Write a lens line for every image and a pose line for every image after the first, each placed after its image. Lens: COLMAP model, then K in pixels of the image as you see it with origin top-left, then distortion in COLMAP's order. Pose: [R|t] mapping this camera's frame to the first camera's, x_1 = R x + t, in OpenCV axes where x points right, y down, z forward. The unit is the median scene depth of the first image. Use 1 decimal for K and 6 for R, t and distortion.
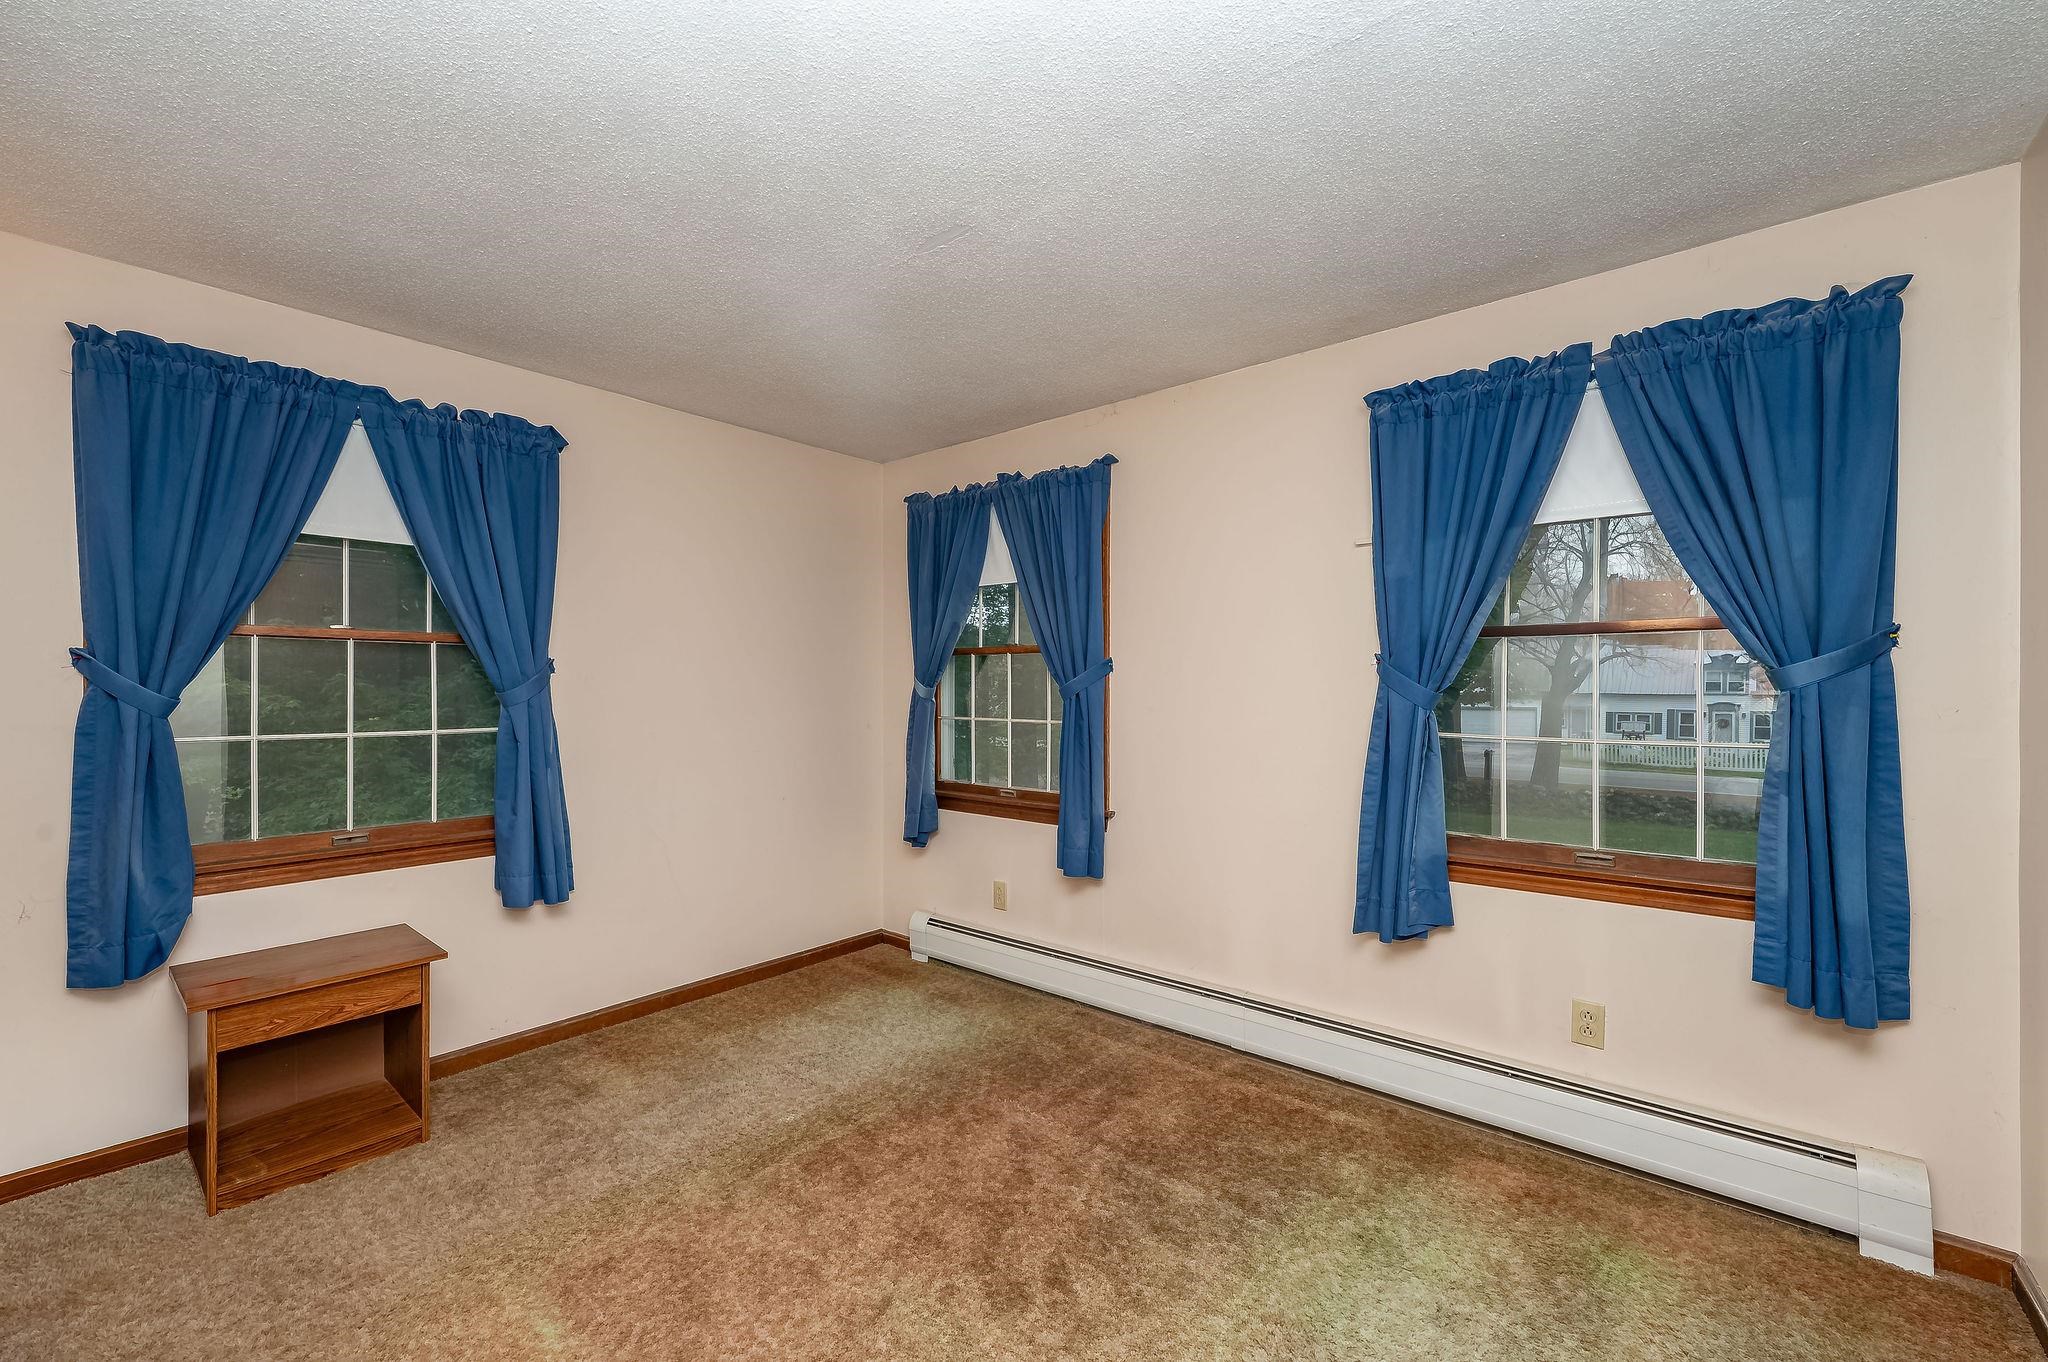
lens RADIAL K [[821.0, 0, 1029.1], [0, 821.0, 692.4], [0, 0, 1]] dist [-0.003121, 0.000875]
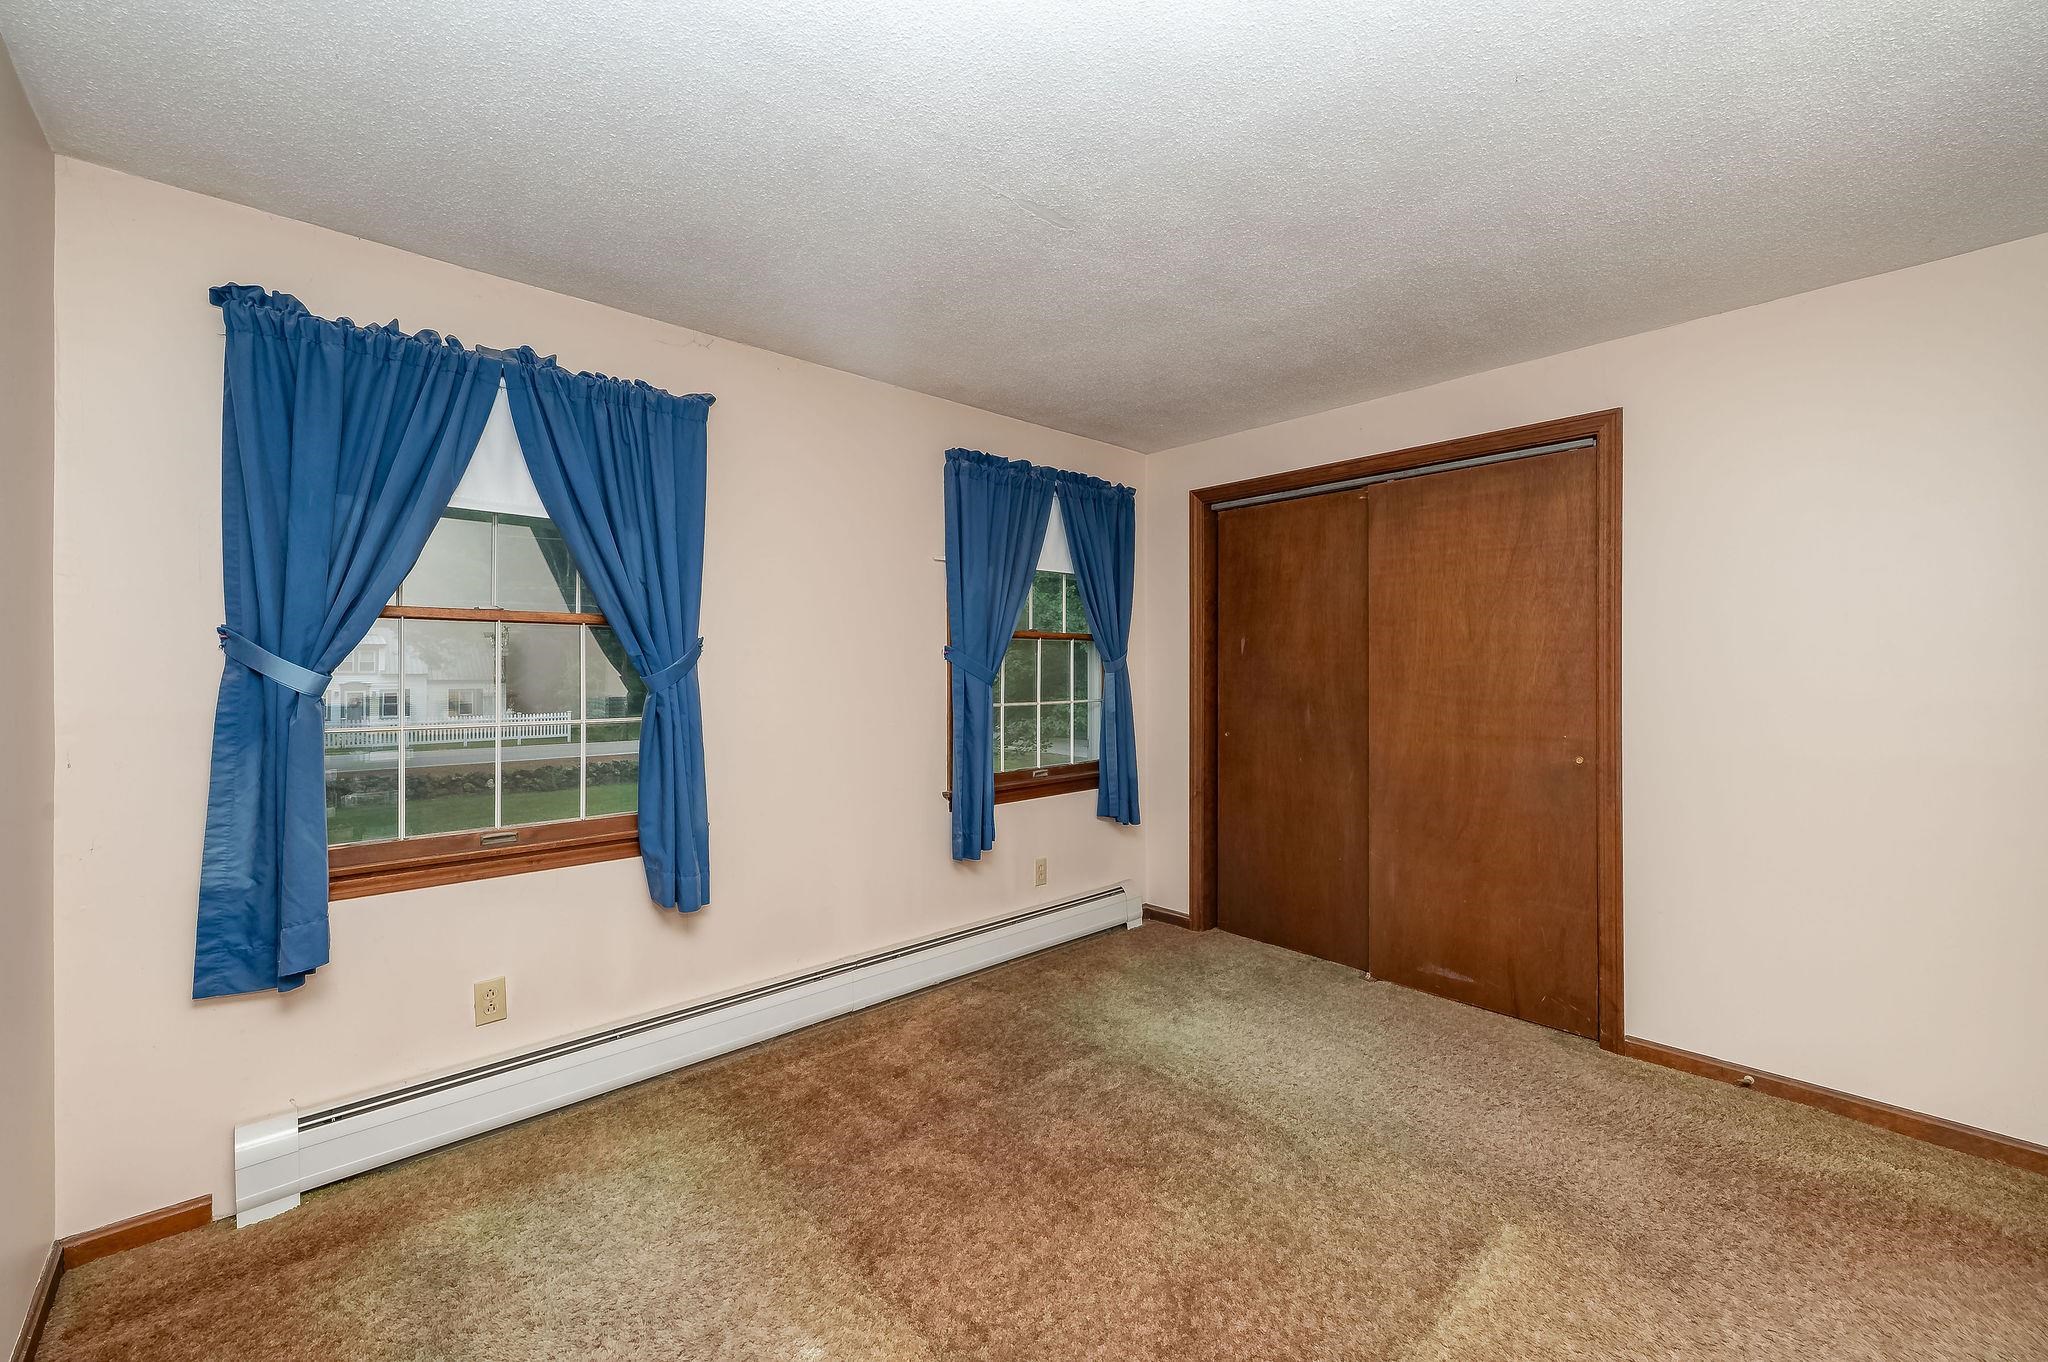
lens RADIAL K [[821.0, 0, 1021.8], [0, 821.0, 672.3], [0, 0, 1]] dist [-0.003121, 0.000875]
pose [[0.131733, -0.002243, 0.991283, -0.665434], [0.009146, 0.999958, 0.001047, -0.003989], [-0.991243, 0.008928, 0.131748, 0.552752]]
